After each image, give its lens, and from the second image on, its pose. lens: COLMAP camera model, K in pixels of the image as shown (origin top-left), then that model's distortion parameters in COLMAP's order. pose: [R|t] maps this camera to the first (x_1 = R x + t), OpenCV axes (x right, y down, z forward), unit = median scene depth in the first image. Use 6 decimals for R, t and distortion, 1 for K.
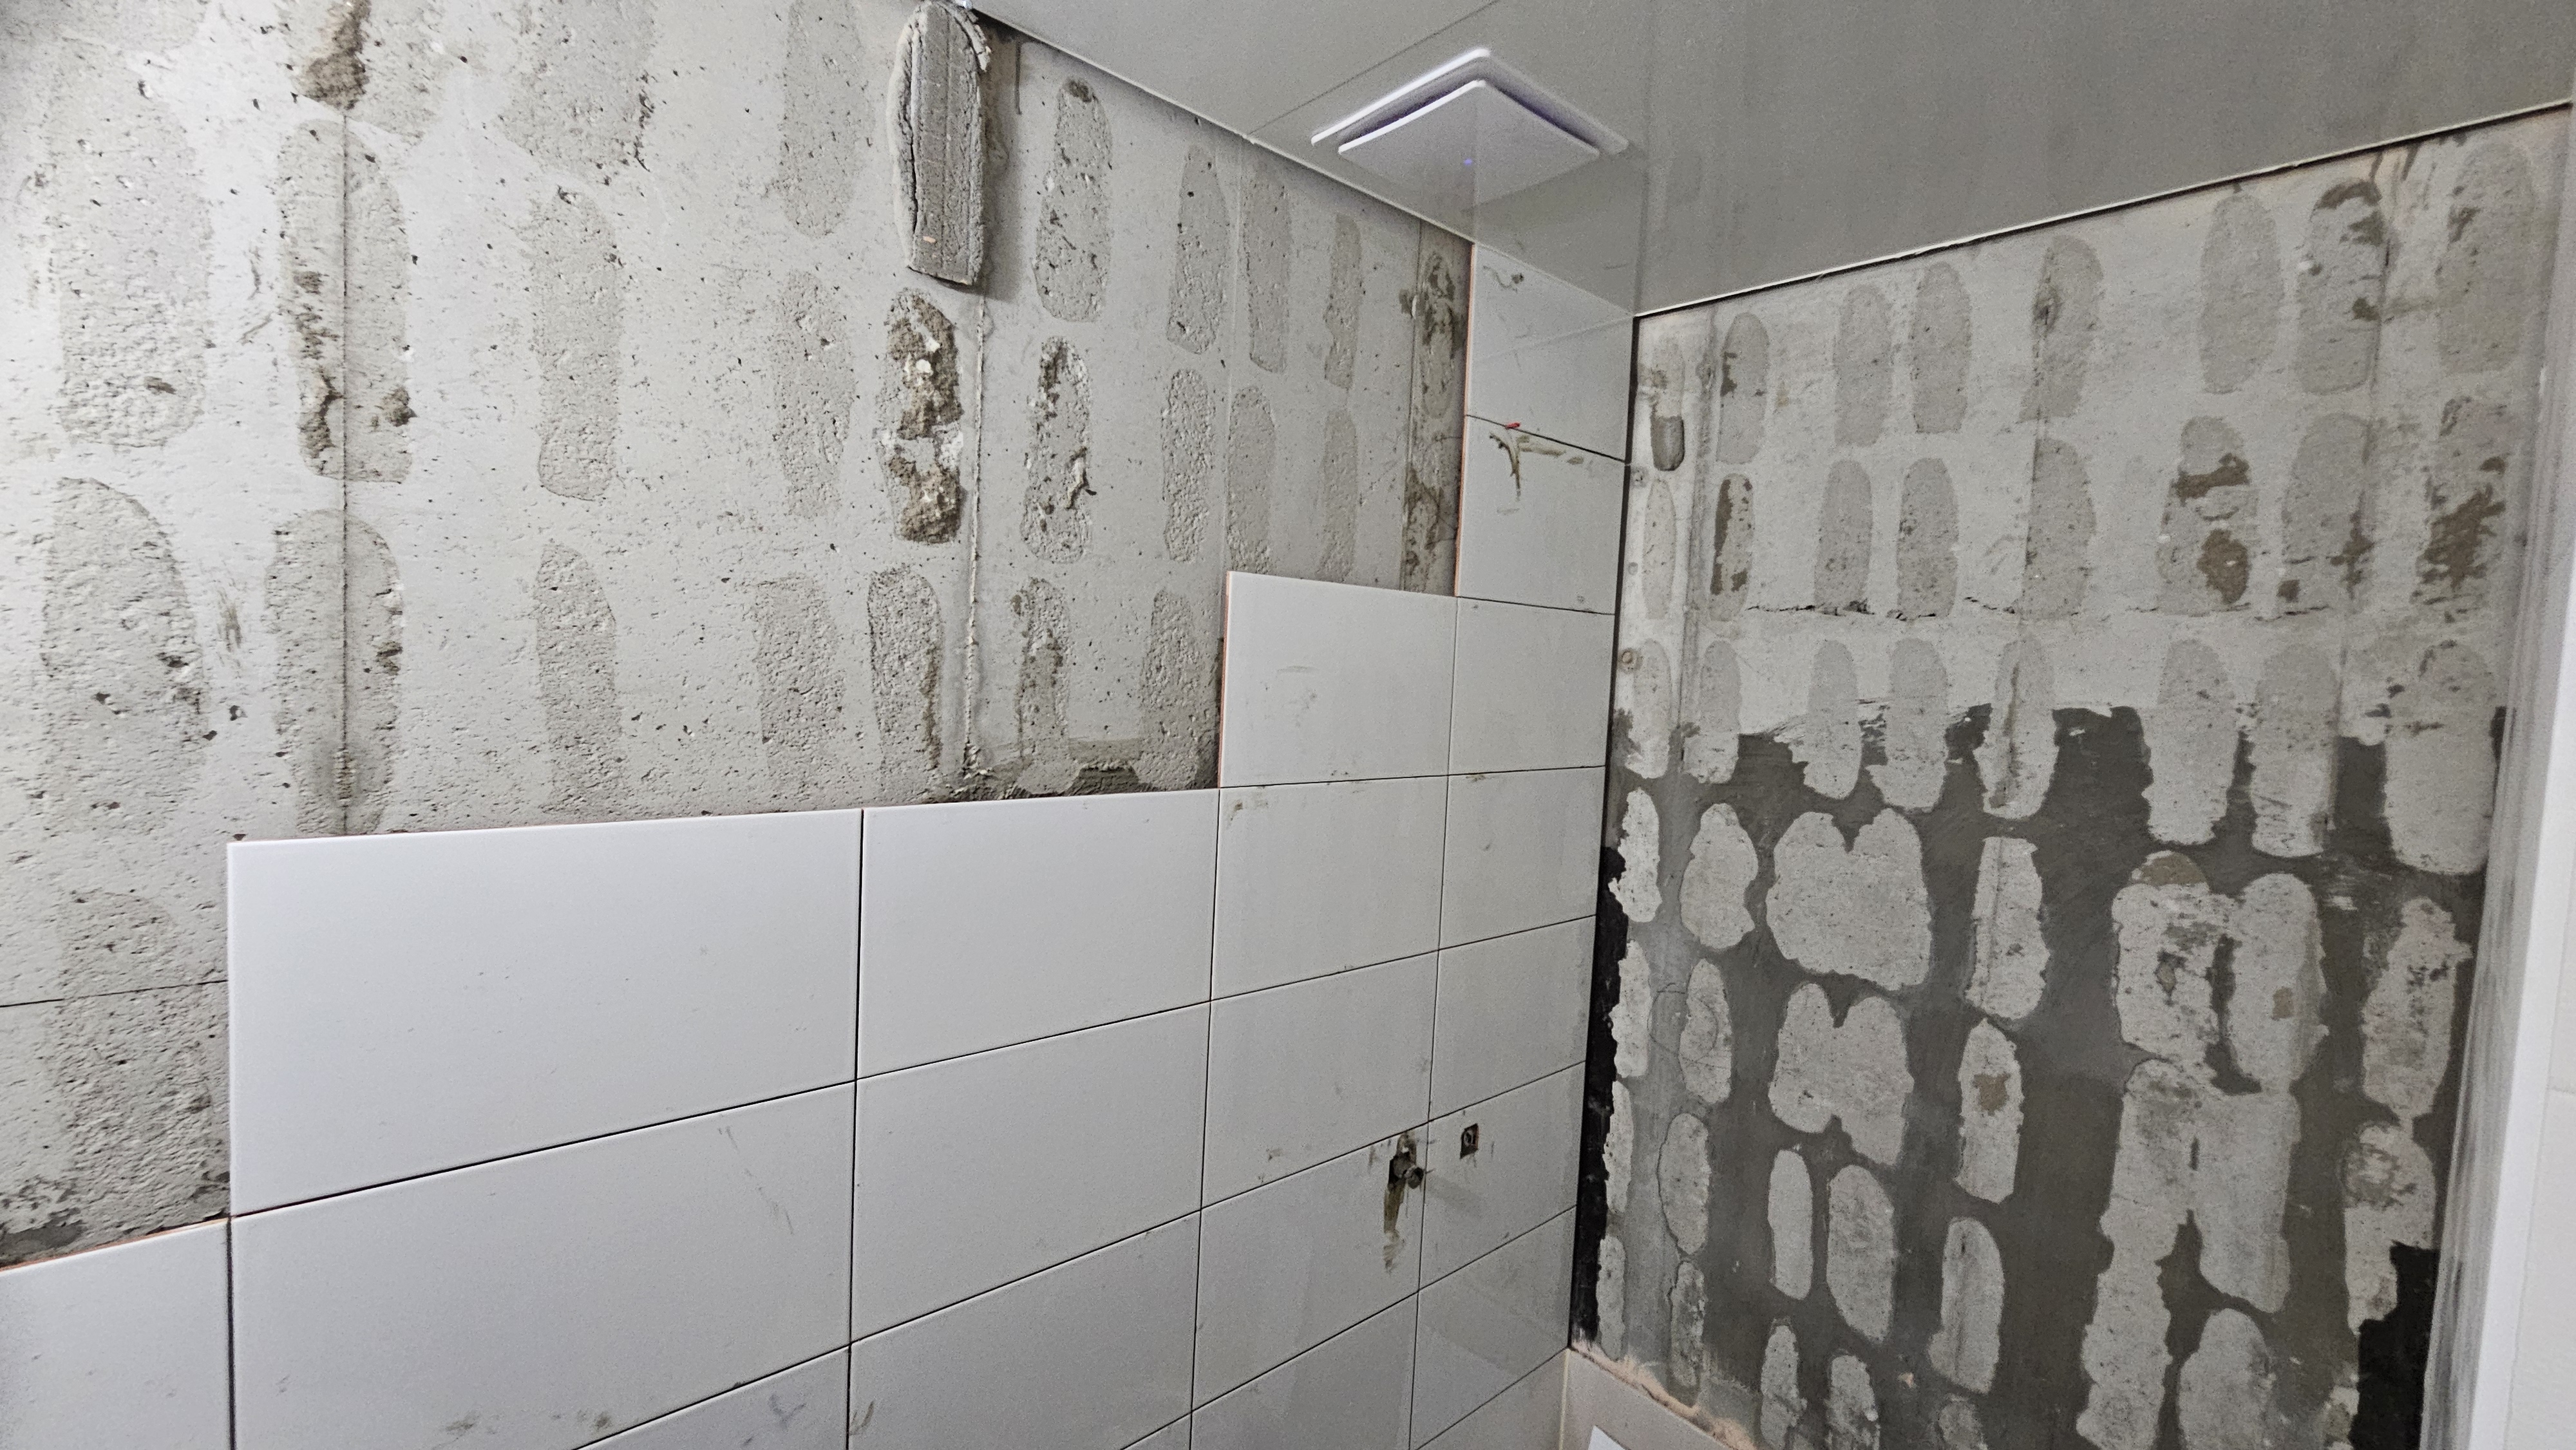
lens RADIAL K [[1033.1, 0, 1304.2], [0, 1033.1, 721.1], [0, 0, 1]] dist [-0.005602, -0.000204]
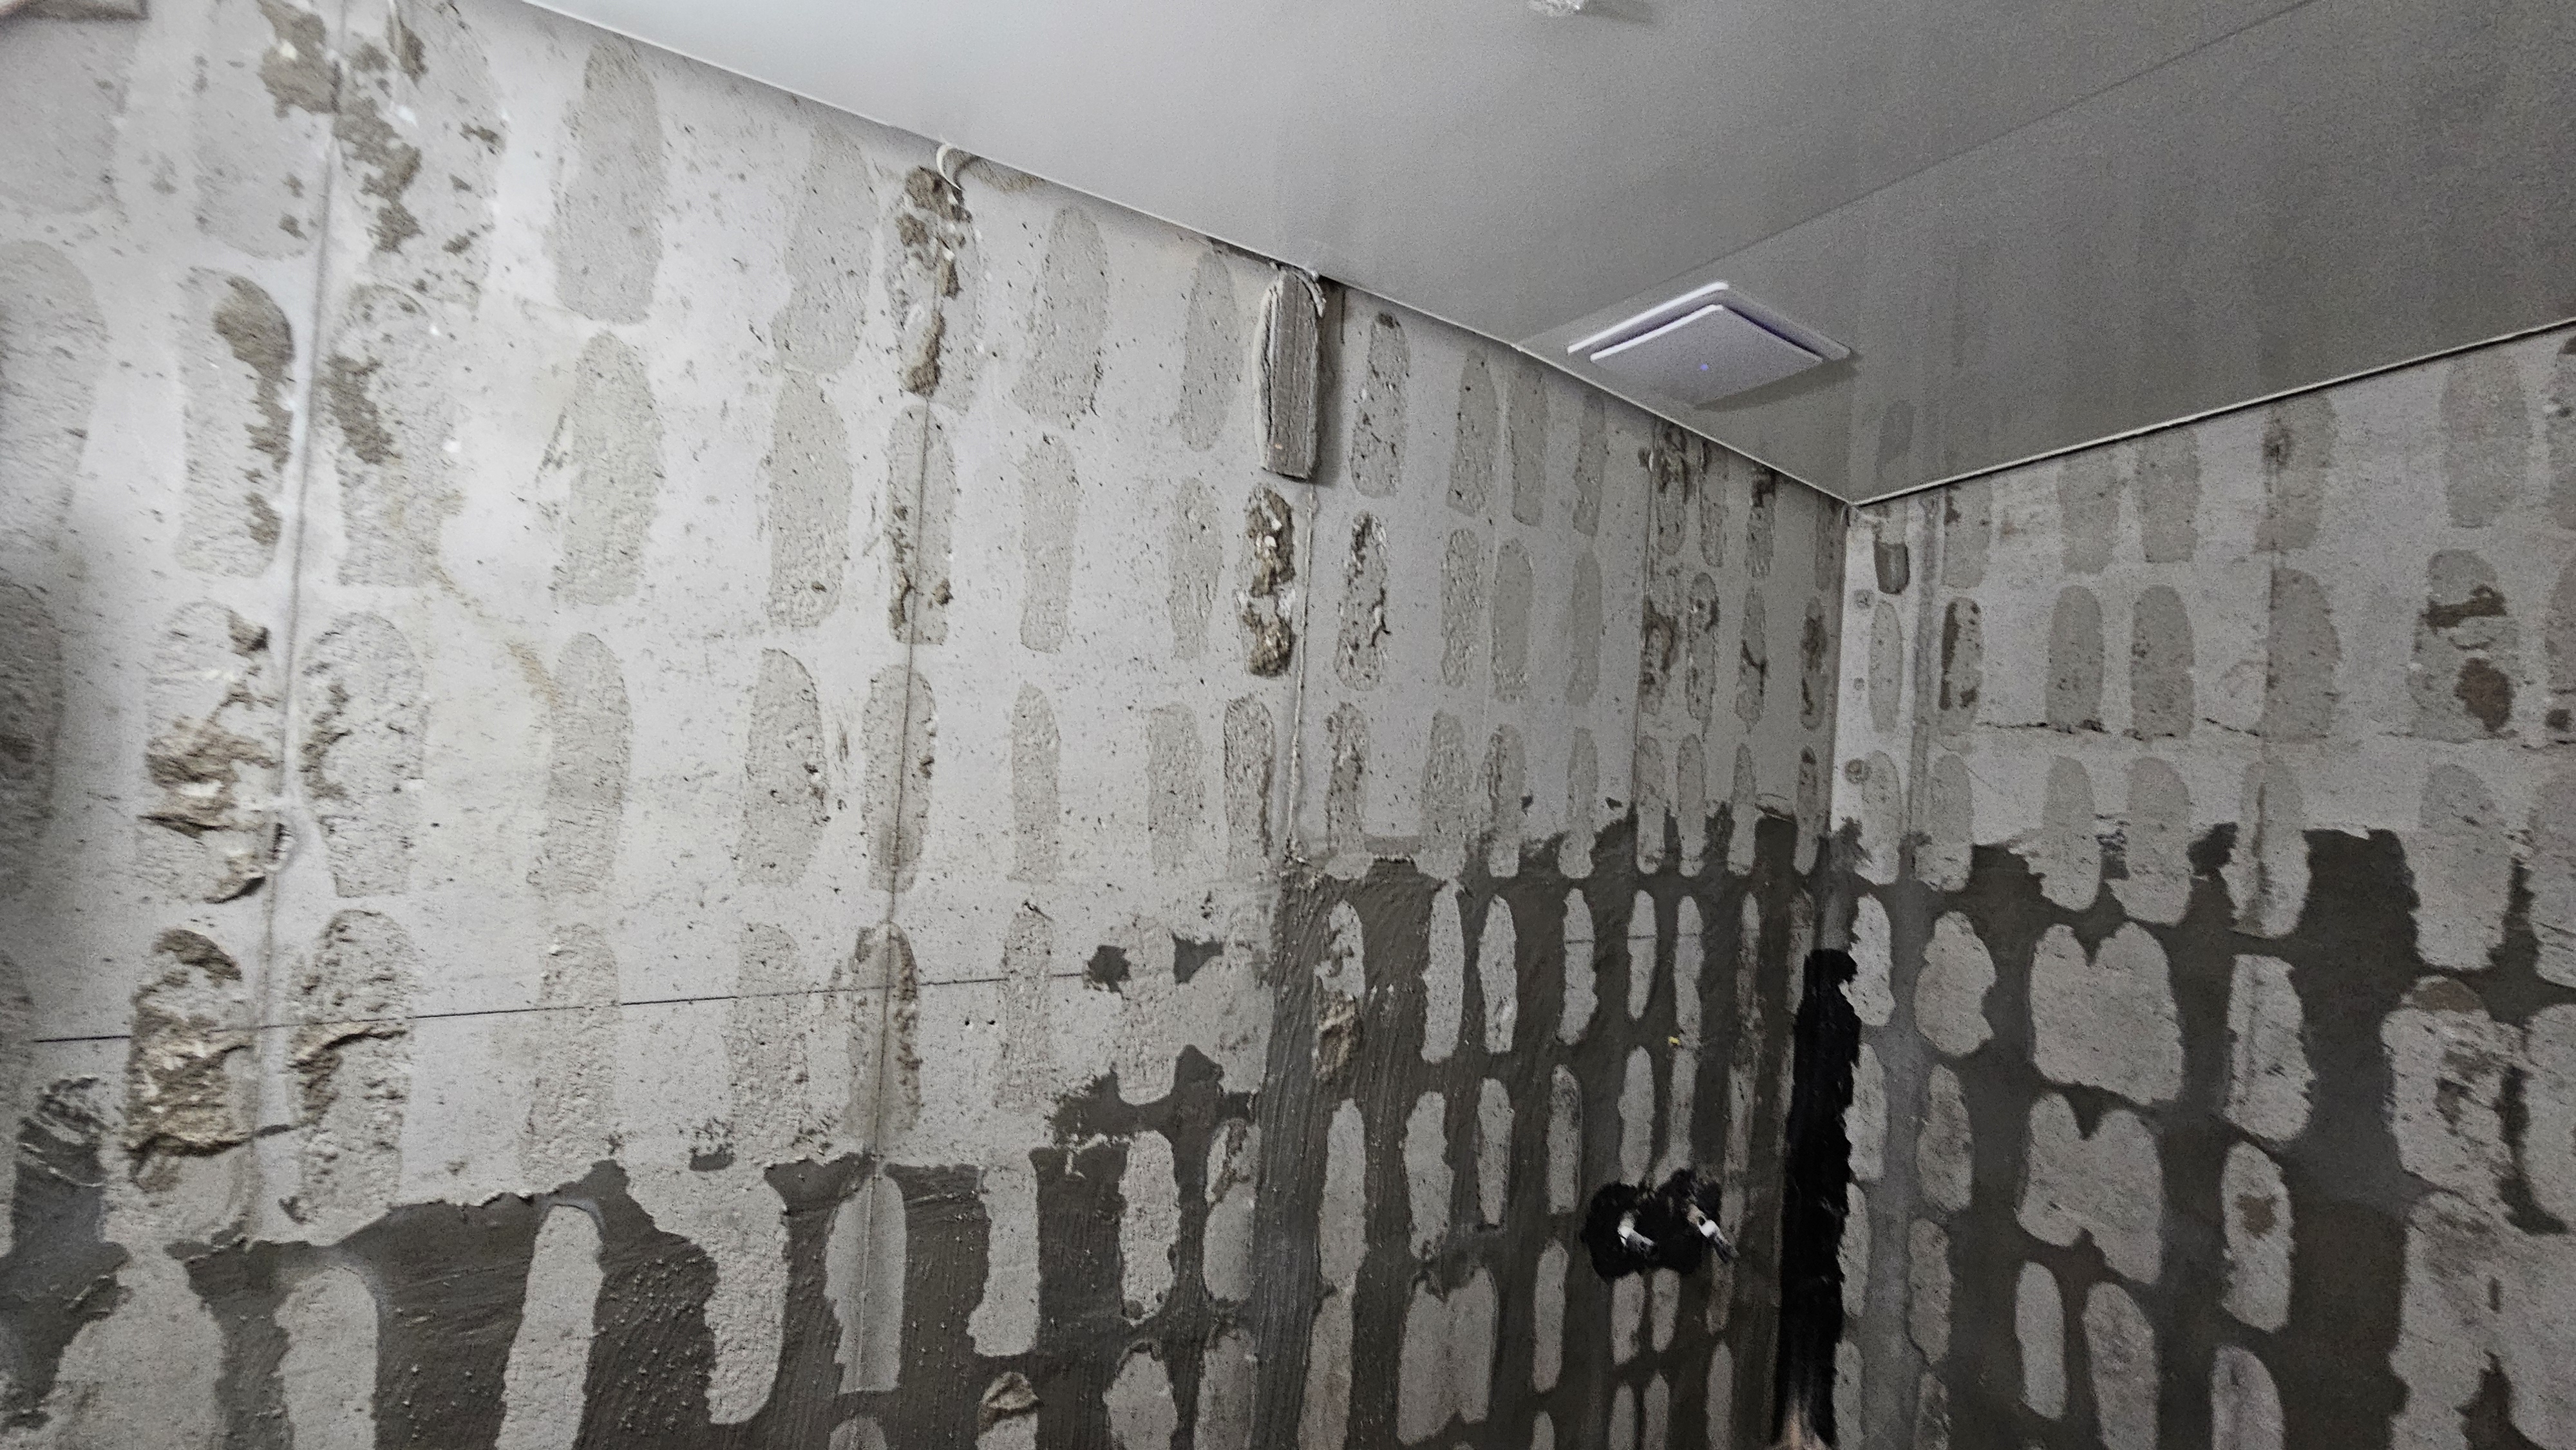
lens RADIAL K [[1045.4, 0, 1314.6], [0, 1045.4, 722.6], [0, 0, 1]] dist [-0.004653, 0.000657]
pose [[0.985872, 0.009741, -0.167215, -0.078809], [-0.023777, 0.996337, -0.082145, -0.010877], [0.165802, 0.084960, 0.982493, -0.212233]]
